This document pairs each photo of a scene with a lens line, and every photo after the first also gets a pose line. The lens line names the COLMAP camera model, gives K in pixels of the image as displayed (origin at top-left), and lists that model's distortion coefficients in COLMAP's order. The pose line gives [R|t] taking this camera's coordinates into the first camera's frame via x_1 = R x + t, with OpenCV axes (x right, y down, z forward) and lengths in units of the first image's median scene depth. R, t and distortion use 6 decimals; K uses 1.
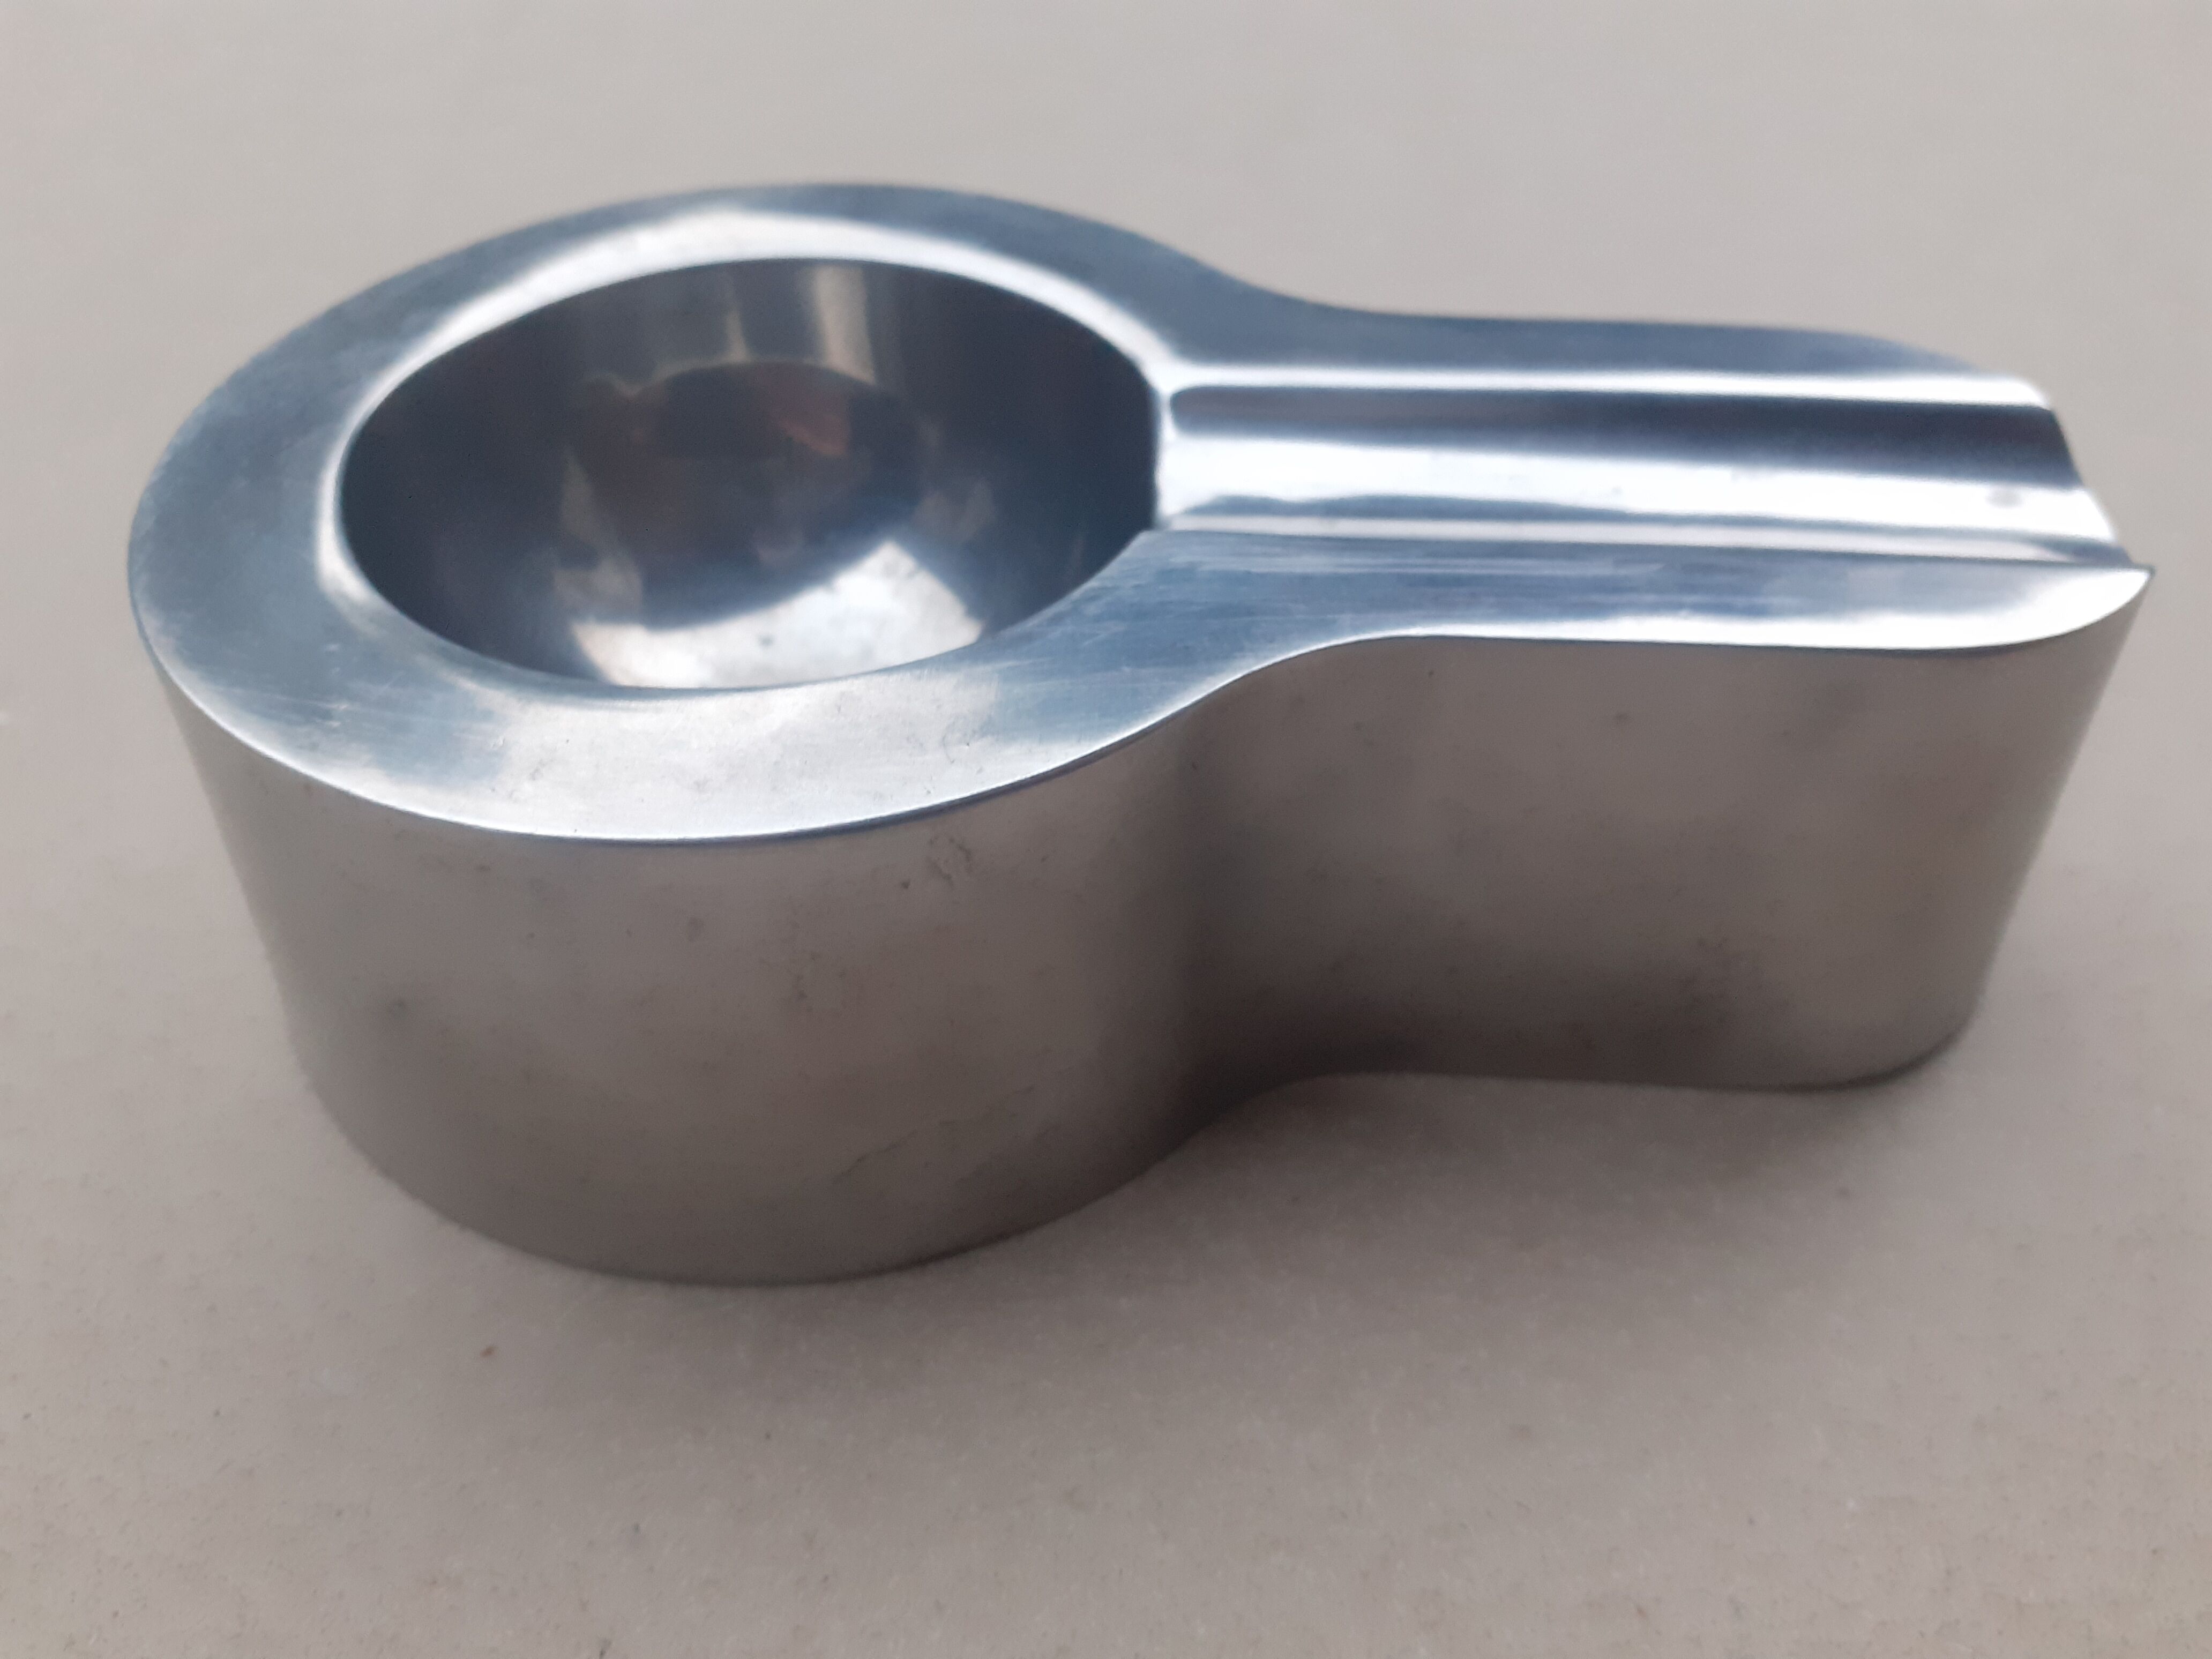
lens RADIAL K [[1731.0, 0, 963.7], [0, 1731.0, 826.8], [0, 0, 1]] dist [-0.061077, -0.003630]
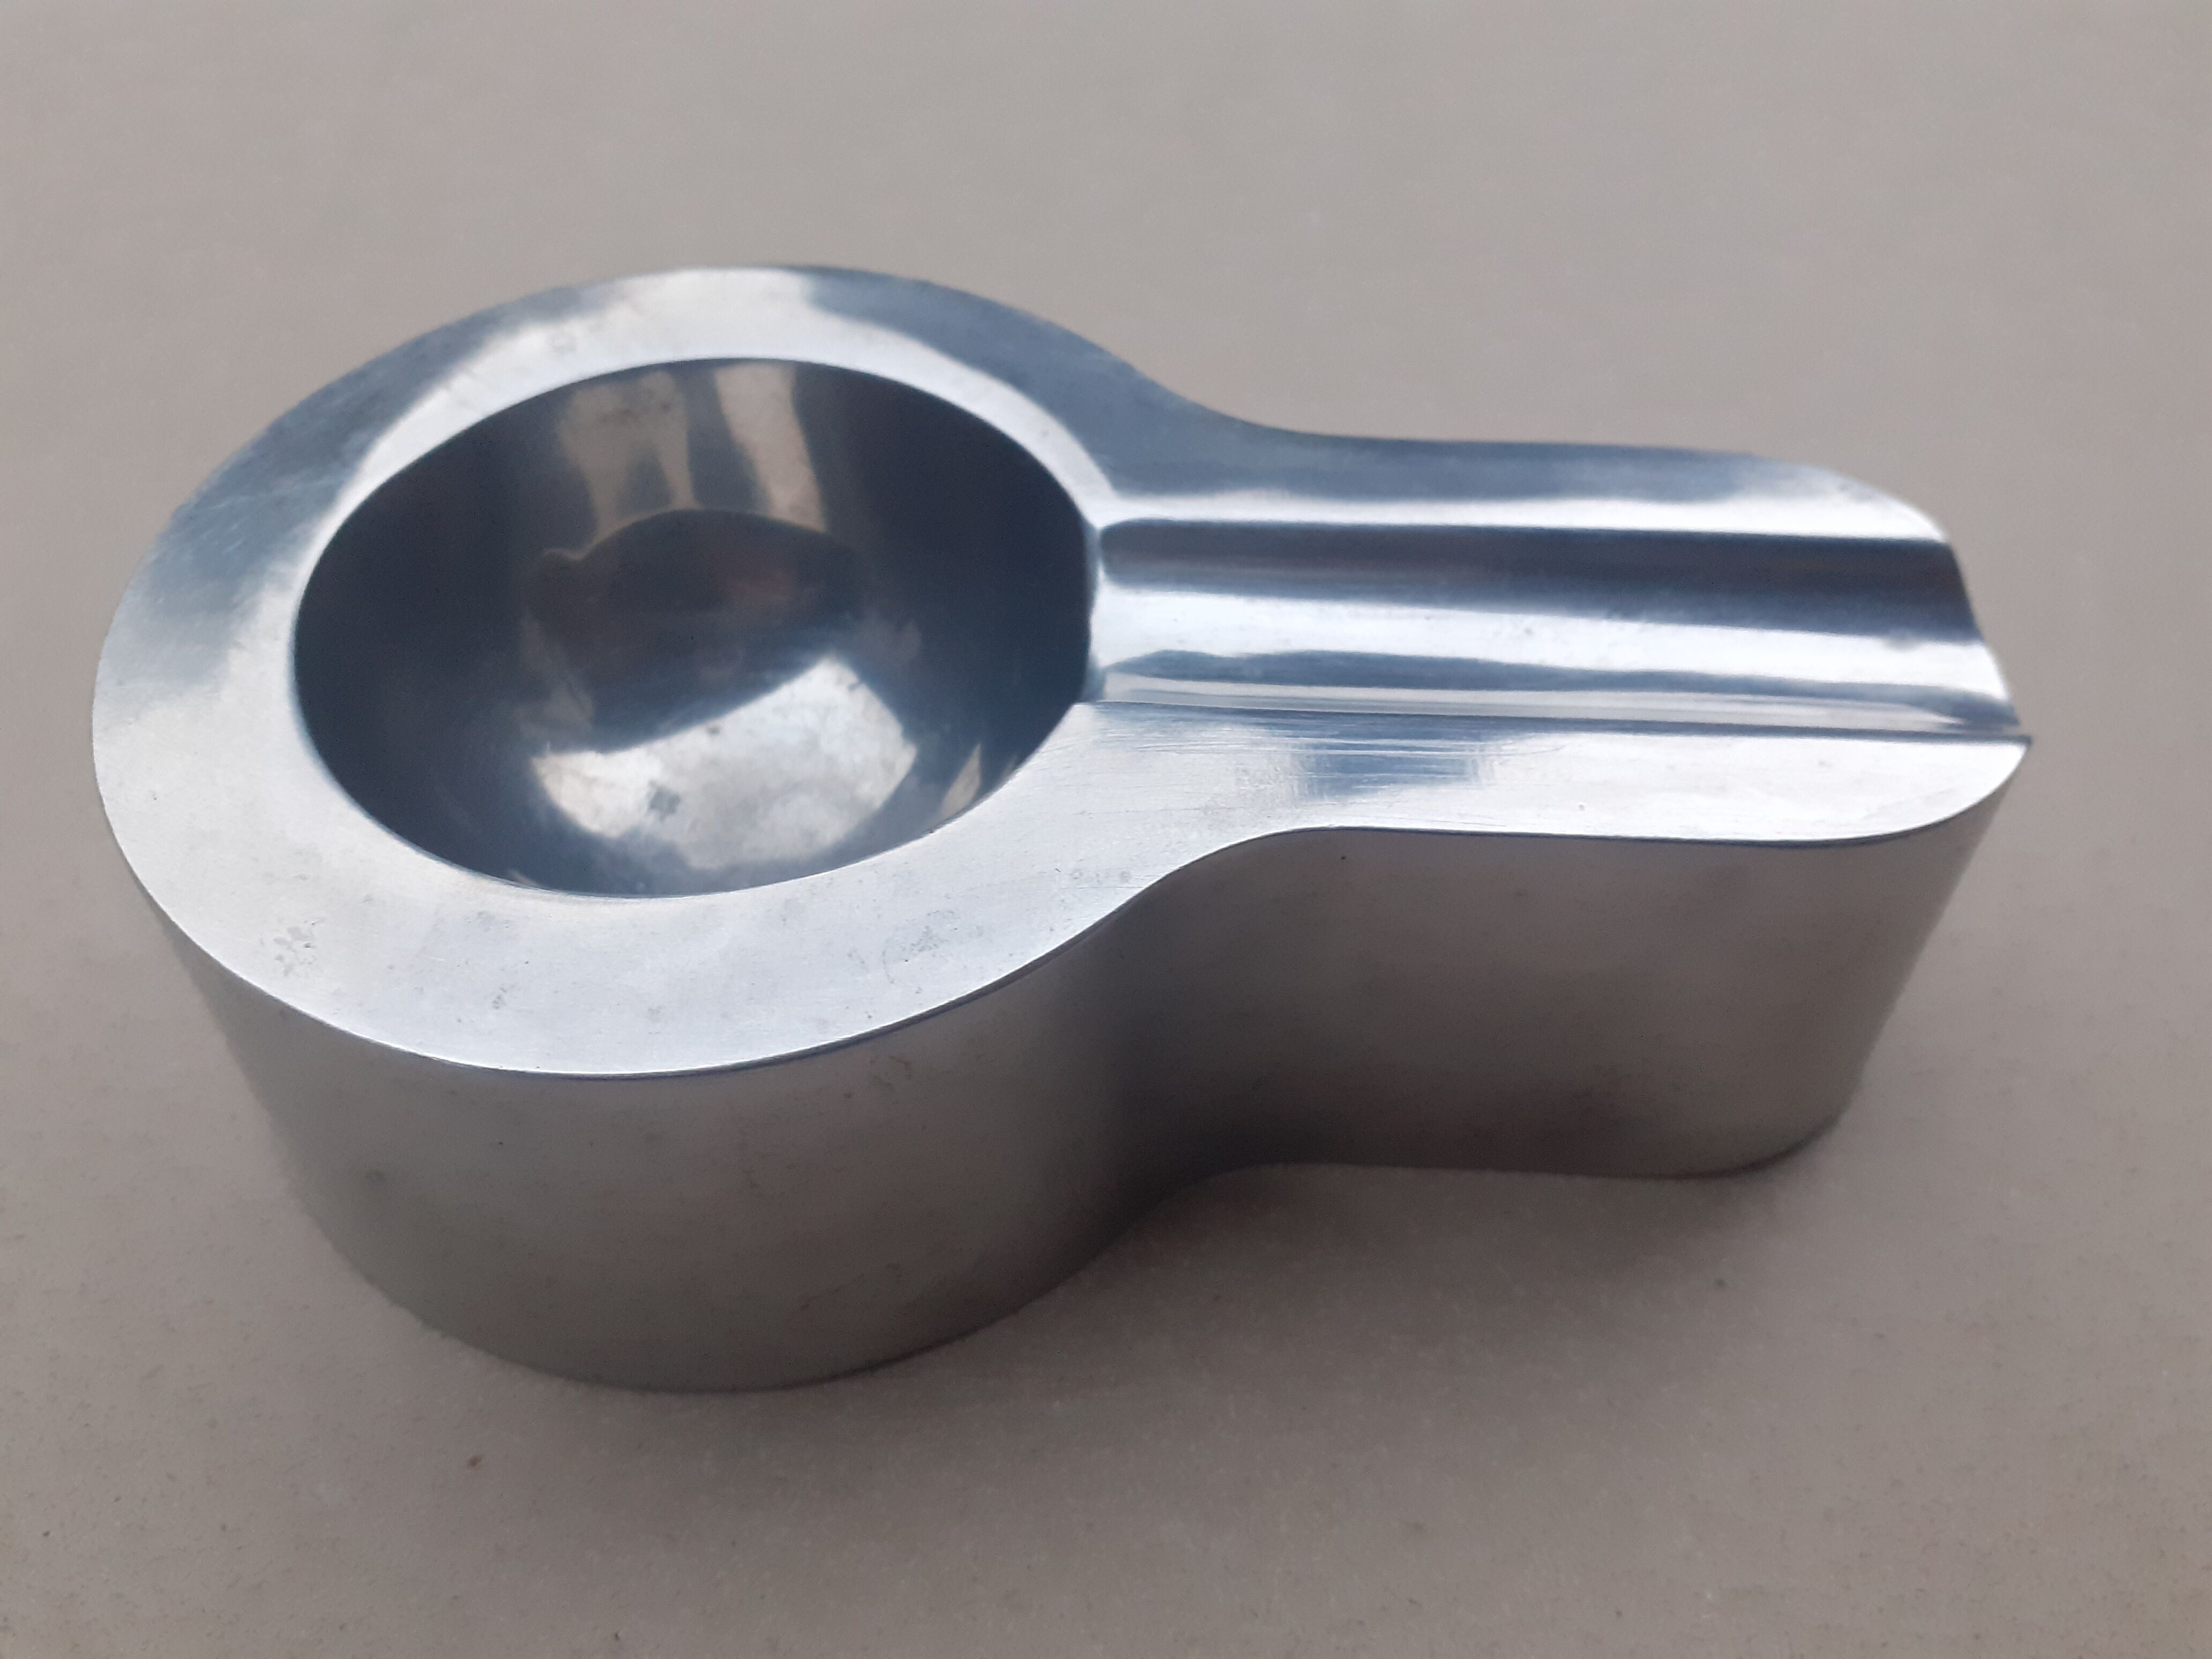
lens RADIAL K [[1710.8, 0, 967.8], [0, 1710.8, 828.9], [0, 0, 1]] dist [-0.063920, 0.002765]
pose [[0.999547, -0.010560, 0.028176, 0.009599], [0.007734, 0.995098, 0.098586, -0.193704], [-0.029079, -0.098323, 0.994730, -0.030984]]
